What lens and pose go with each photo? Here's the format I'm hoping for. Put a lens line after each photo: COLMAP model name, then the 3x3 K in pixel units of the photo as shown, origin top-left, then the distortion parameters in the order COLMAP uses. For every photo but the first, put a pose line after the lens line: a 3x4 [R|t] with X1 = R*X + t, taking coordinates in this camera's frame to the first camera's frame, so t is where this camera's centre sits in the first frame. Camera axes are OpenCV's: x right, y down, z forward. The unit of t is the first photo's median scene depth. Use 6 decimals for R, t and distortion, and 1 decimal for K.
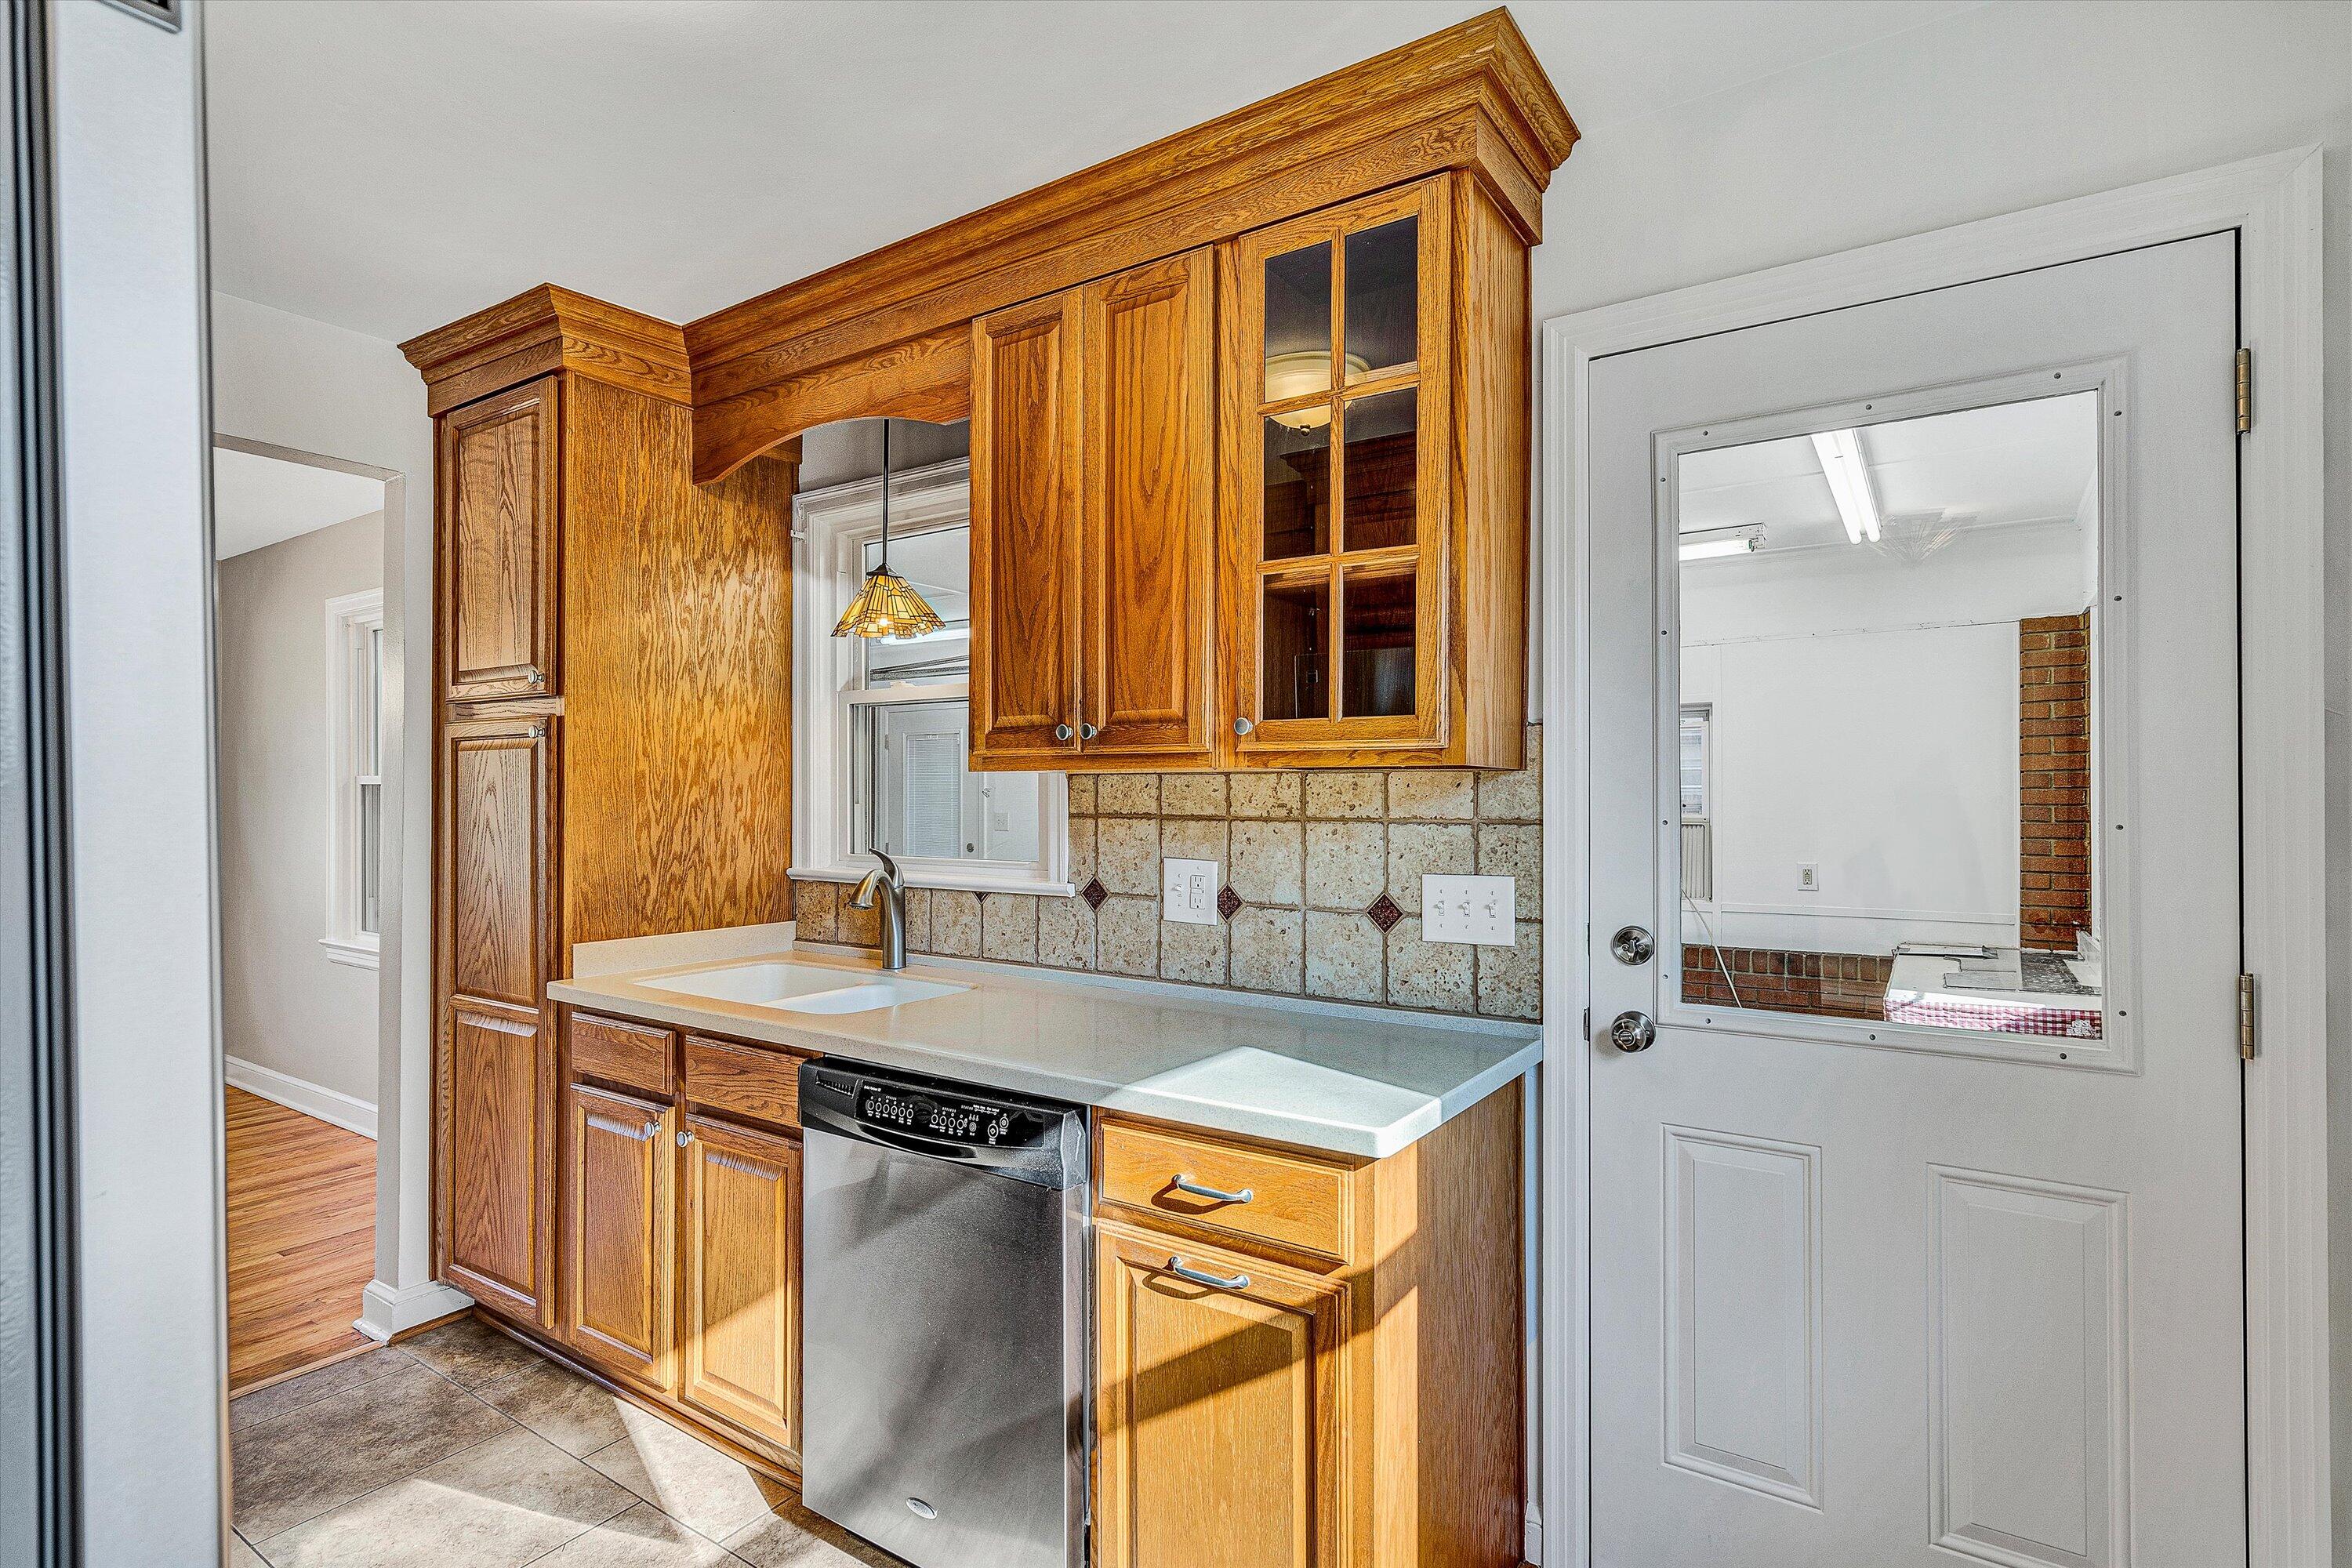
lens RADIAL K [[1127.8, 0, 1187.5], [0, 1127.8, 779.2], [0, 0, 1]] dist [0.002292, 0.000333]
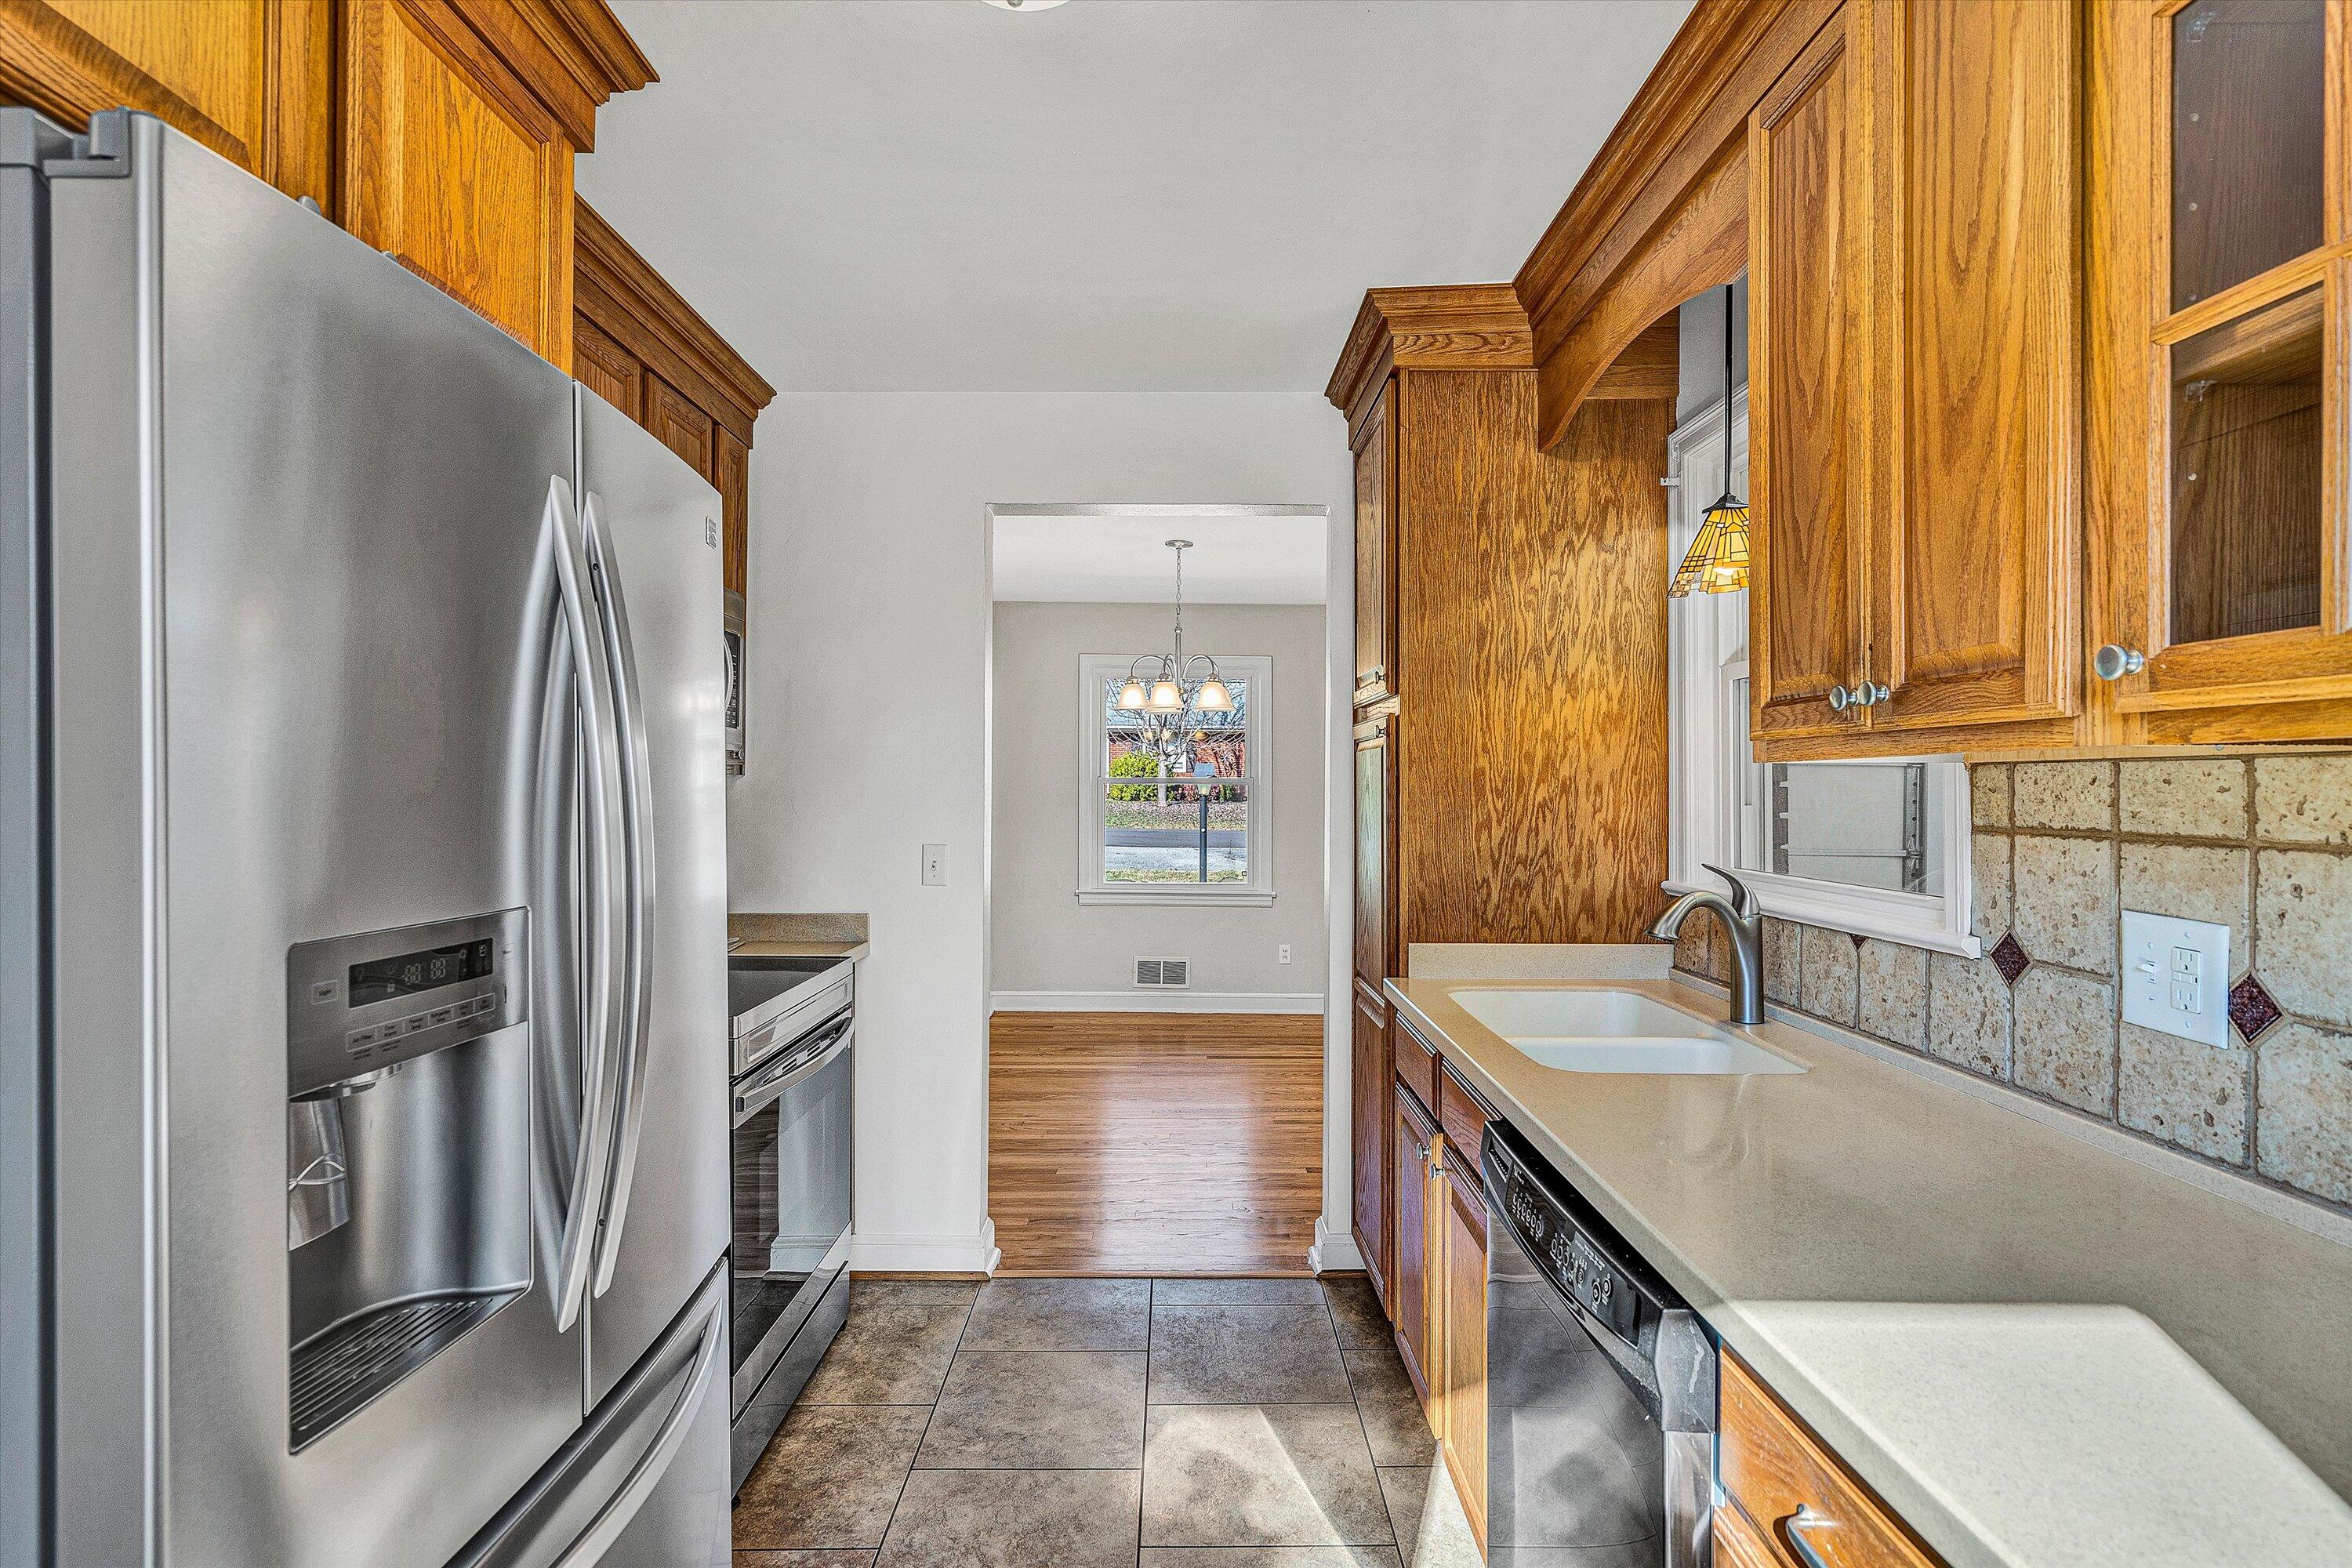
lens RADIAL K [[1127.8, 0, 1187.5], [0, 1127.8, 779.2], [0, 0, 1]] dist [0.002292, 0.000333]
pose [[0.564702, -0.006404, -0.825270, 0.167577], [0.009151, 0.999957, -0.001497, 0.001252], [0.825244, -0.006706, 0.564737, 0.278114]]
